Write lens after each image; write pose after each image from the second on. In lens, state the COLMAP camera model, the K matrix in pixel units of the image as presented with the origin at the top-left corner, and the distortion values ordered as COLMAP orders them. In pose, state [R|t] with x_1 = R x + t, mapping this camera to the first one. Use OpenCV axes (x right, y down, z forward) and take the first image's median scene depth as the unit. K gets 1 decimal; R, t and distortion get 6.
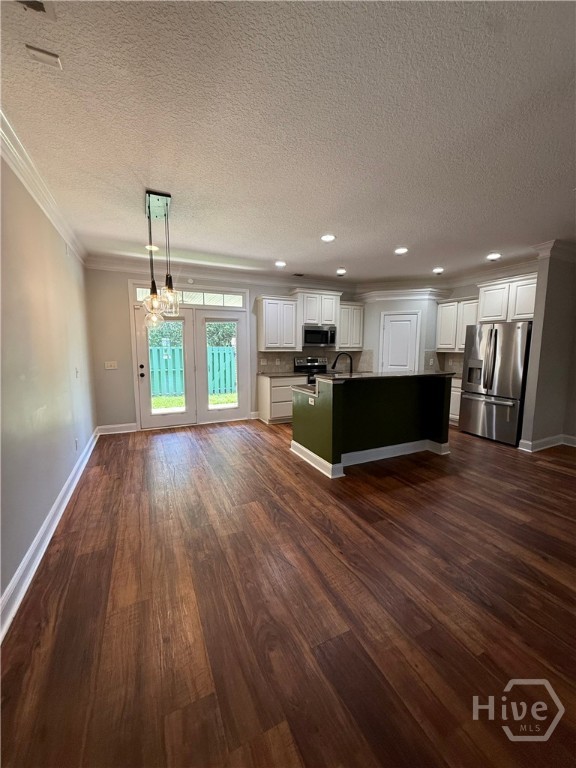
lens RADIAL K [[306.9, 0, 288.8], [0, 306.9, 381.7], [0, 0, 1]] dist [-0.000167, 0.000284]
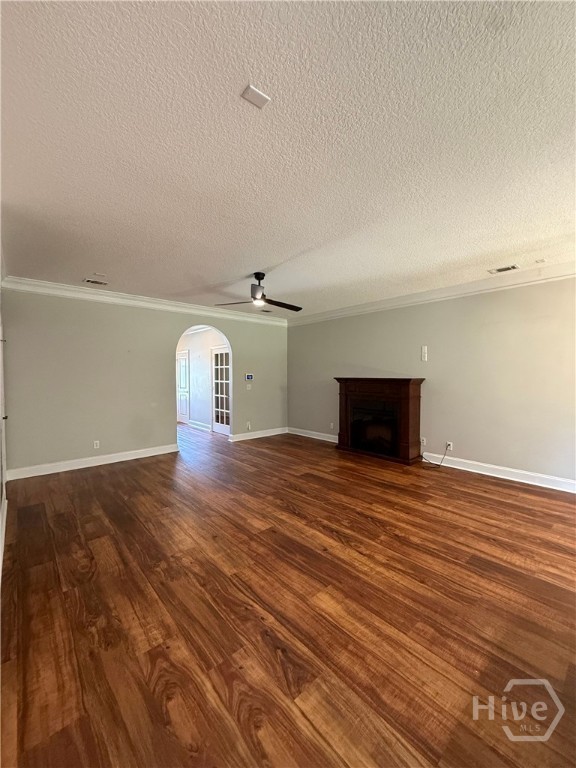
lens RADIAL K [[306.9, 0, 288.1], [0, 306.9, 383.3], [0, 0, 1]] dist [-0.000167, 0.000284]
pose [[-0.960519, 0.002440, -0.278204, 1.159135], [-0.040720, 0.987960, 0.149252, -0.205057], [0.275219, 0.154688, -0.948855, 1.774269]]
